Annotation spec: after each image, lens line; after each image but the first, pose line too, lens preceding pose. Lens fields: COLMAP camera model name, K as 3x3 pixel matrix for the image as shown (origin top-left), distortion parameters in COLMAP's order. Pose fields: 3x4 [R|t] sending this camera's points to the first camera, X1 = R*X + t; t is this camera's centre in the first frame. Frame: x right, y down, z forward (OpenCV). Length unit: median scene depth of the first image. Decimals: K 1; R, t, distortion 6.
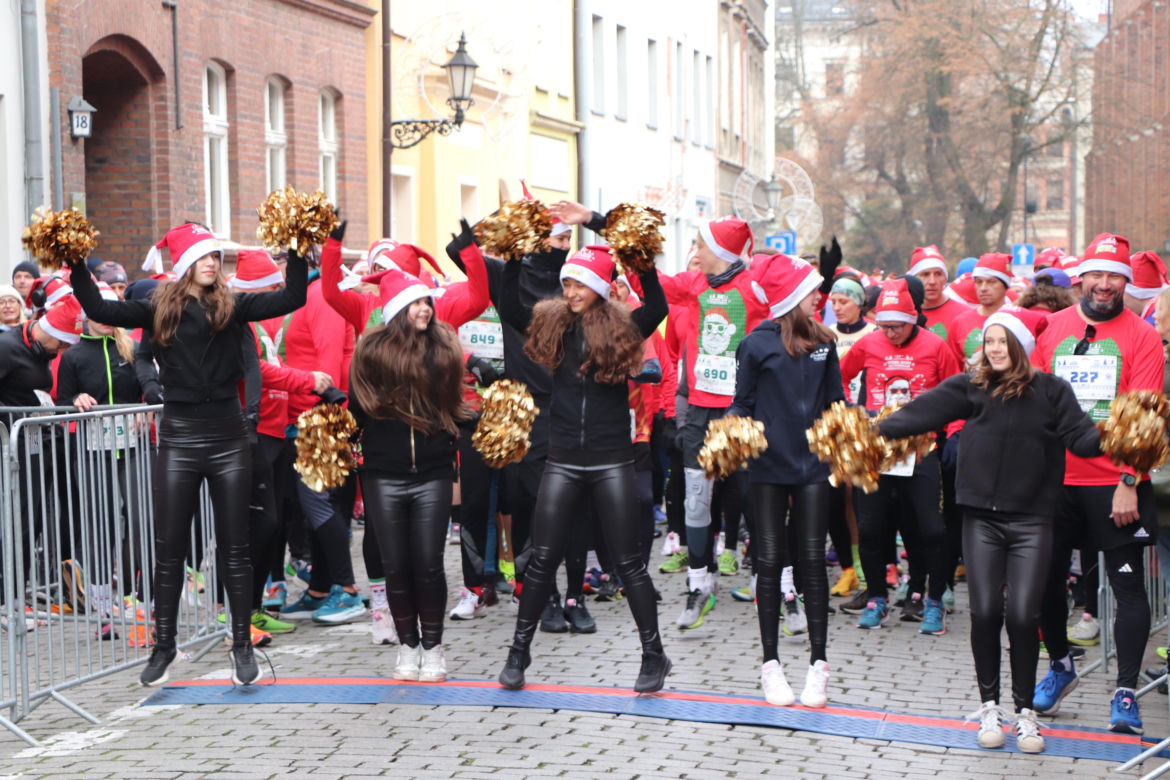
lens RADIAL K [[4110.6, 0, 586.2], [0, 4110.6, 415.8], [0, 0, 1]] dist [0.762556, 0.660524]
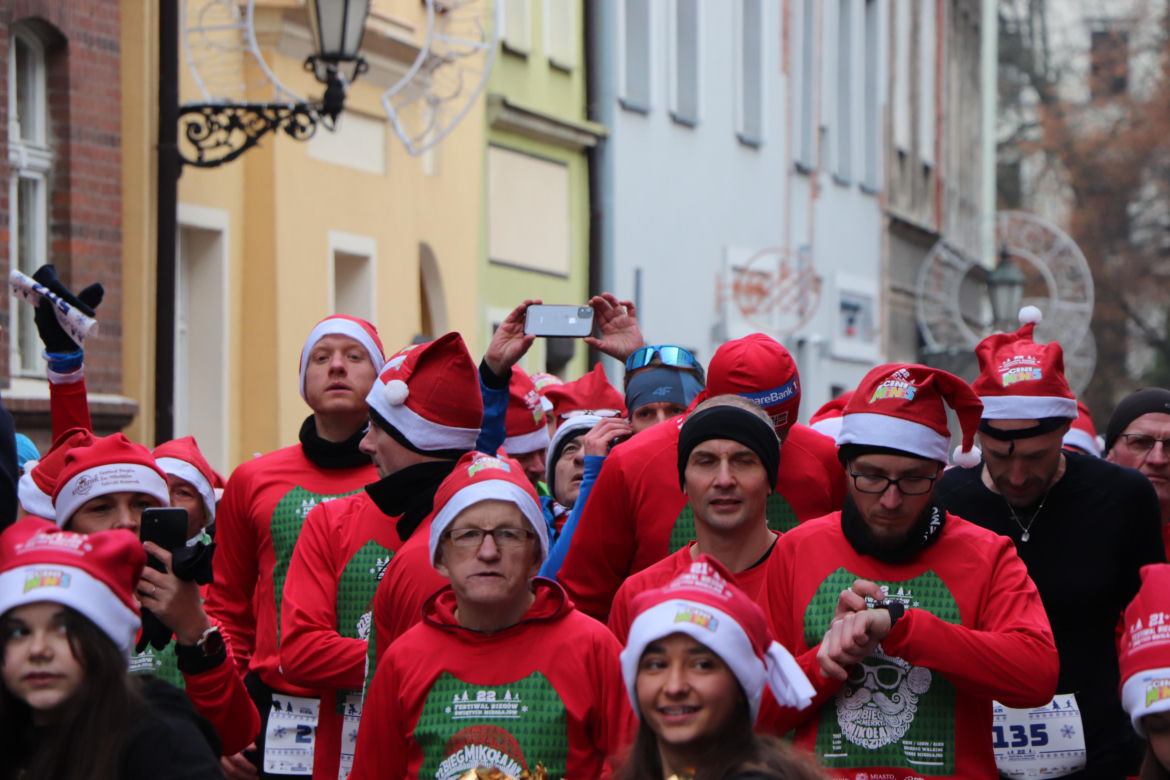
lens RADIAL K [[4110.6, 0, 586.2], [0, 4110.6, 415.8], [0, 0, 1]] dist [0.762556, 0.660524]
pose [[0.998915, 0.013304, 0.044624, -0.022309], [-0.010781, 0.998354, -0.056323, -0.013012], [-0.045300, 0.055781, 0.997415, 0.539347]]
